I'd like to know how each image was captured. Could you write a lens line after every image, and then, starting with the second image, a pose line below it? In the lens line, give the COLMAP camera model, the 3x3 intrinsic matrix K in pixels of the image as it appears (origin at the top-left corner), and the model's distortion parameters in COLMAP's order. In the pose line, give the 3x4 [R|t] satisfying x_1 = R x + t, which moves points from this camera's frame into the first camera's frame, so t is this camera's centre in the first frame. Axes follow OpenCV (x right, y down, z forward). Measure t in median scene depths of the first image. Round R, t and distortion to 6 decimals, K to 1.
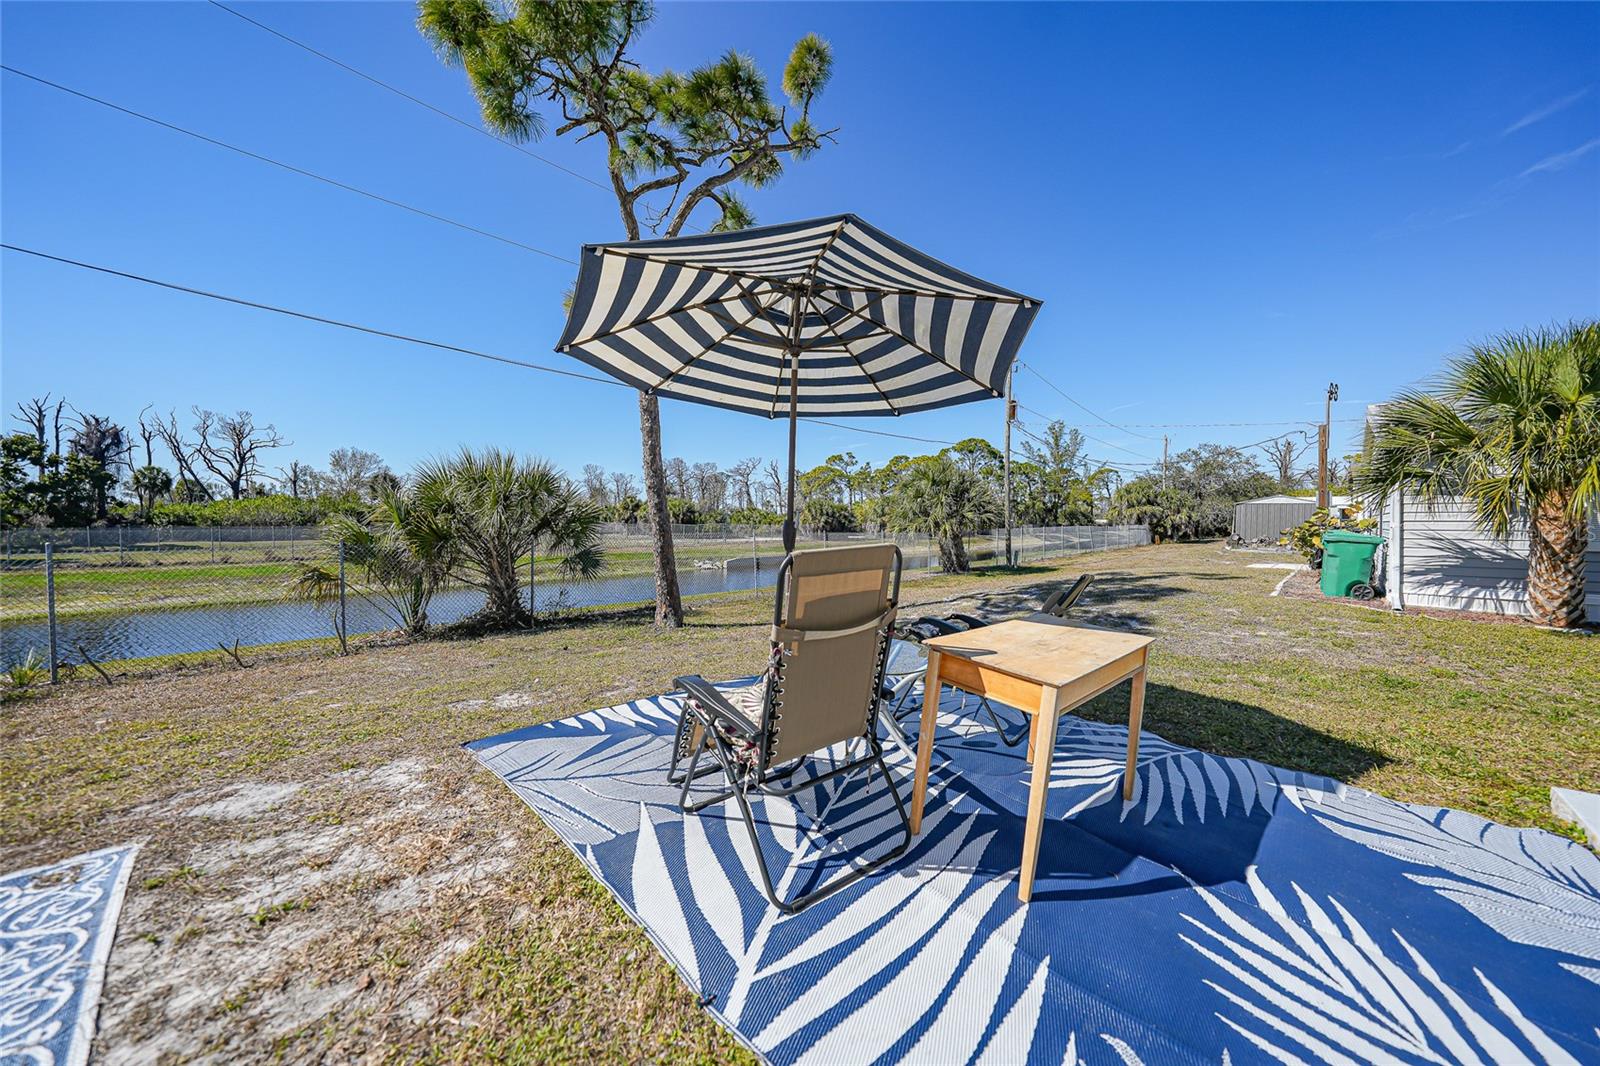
lens RADIAL K [[556.0, 0, 802.6], [0, 556.0, 530.3], [0, 0, 1]] dist [-0.026701, 0.006743]
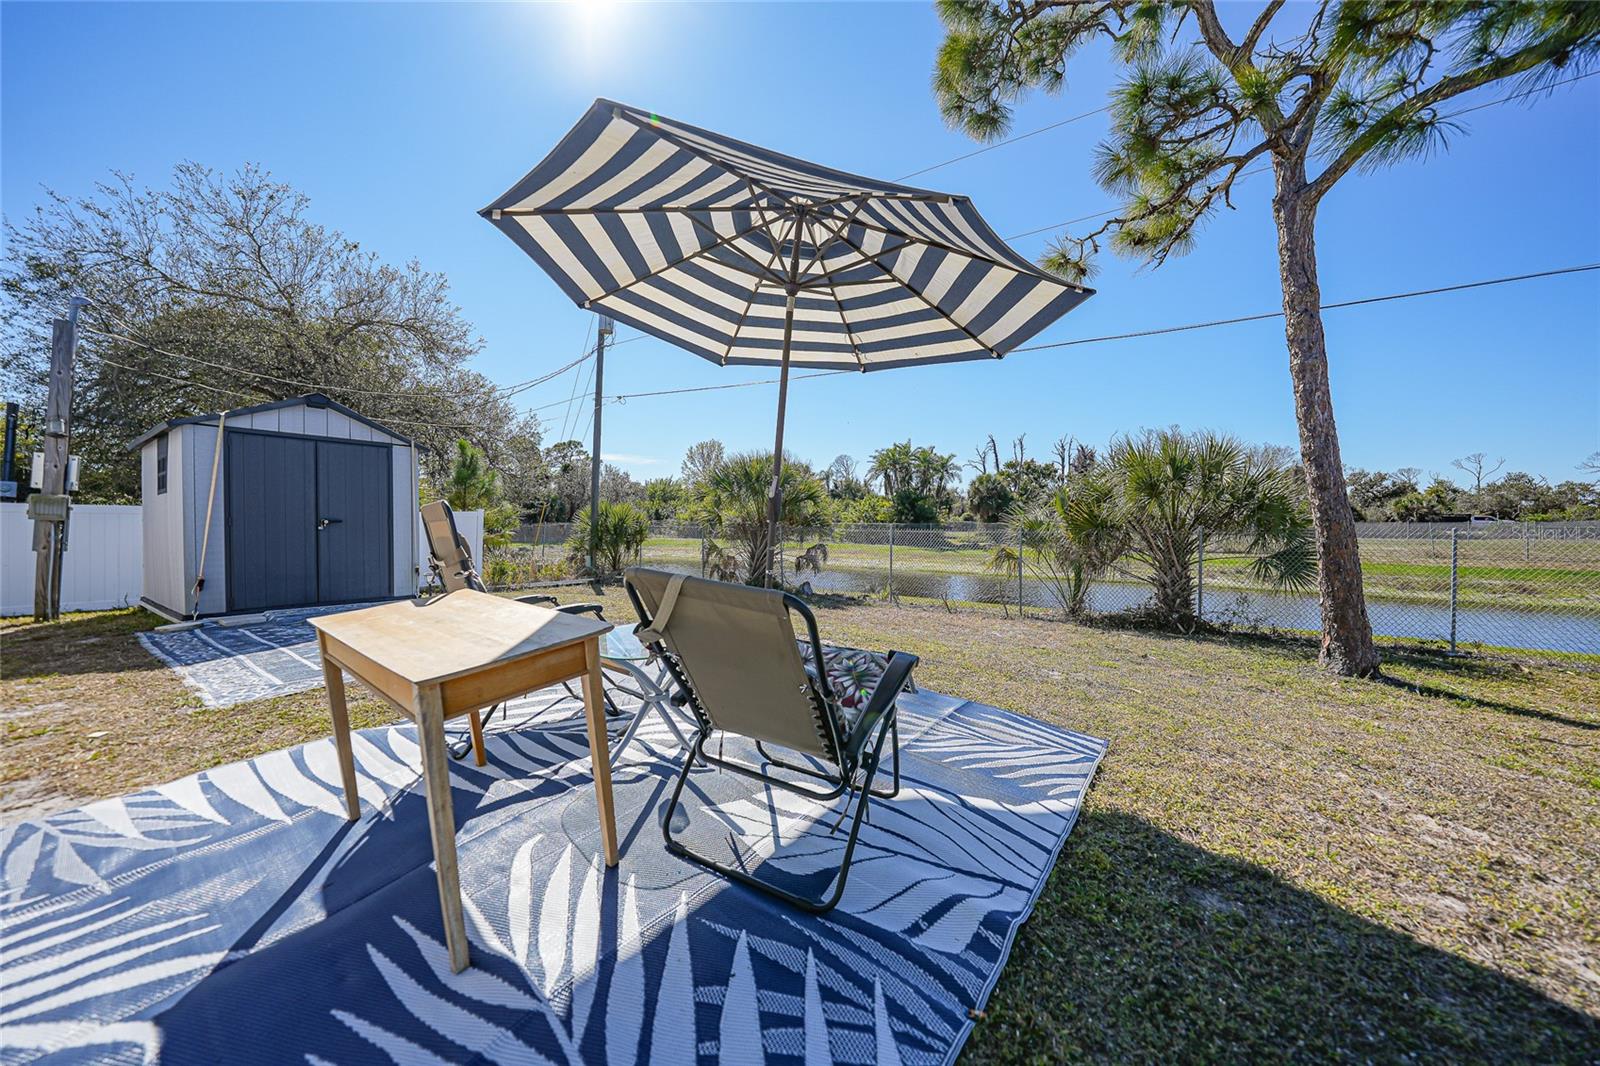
lens RADIAL K [[556.0, 0, 802.6], [0, 556.0, 530.3], [0, 0, 1]] dist [-0.026701, 0.006743]
pose [[0.145147, 0.018690, -0.989234, 0.248385], [-0.014443, 0.999755, 0.016769, 0.009778], [0.989305, 0.011854, 0.145381, 0.266828]]
